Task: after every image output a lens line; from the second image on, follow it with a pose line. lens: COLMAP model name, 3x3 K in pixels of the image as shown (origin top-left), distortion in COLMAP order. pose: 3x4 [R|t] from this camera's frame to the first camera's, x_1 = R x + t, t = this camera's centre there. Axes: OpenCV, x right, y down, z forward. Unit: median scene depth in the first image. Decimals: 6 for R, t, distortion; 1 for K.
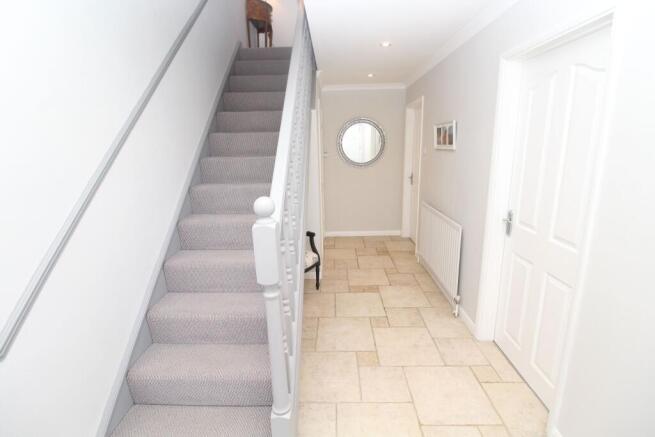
lens RADIAL K [[303.3, 0, 327.7], [0, 303.3, 217.4], [0, 0, 1]] dist [-0.029731, -0.001196]
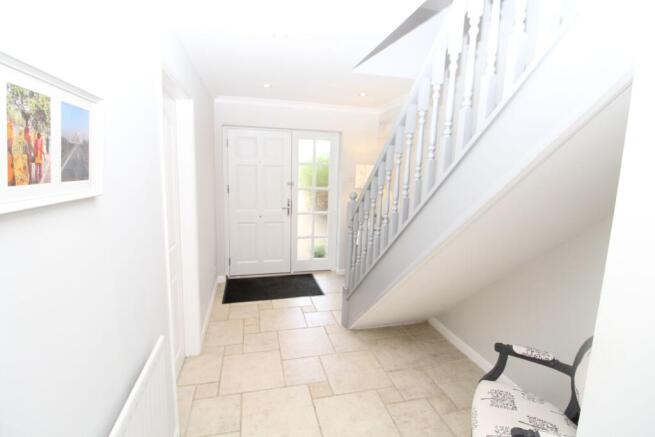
lens RADIAL K [[303.3, 0, 326.5], [0, 303.3, 218.4], [0, 0, 1]] dist [-0.029731, -0.001196]
pose [[-0.962390, 0.039764, -0.268744, 0.333239], [-0.066911, 0.924063, 0.376338, -0.388633], [0.263301, 0.380166, -0.886649, 1.565220]]
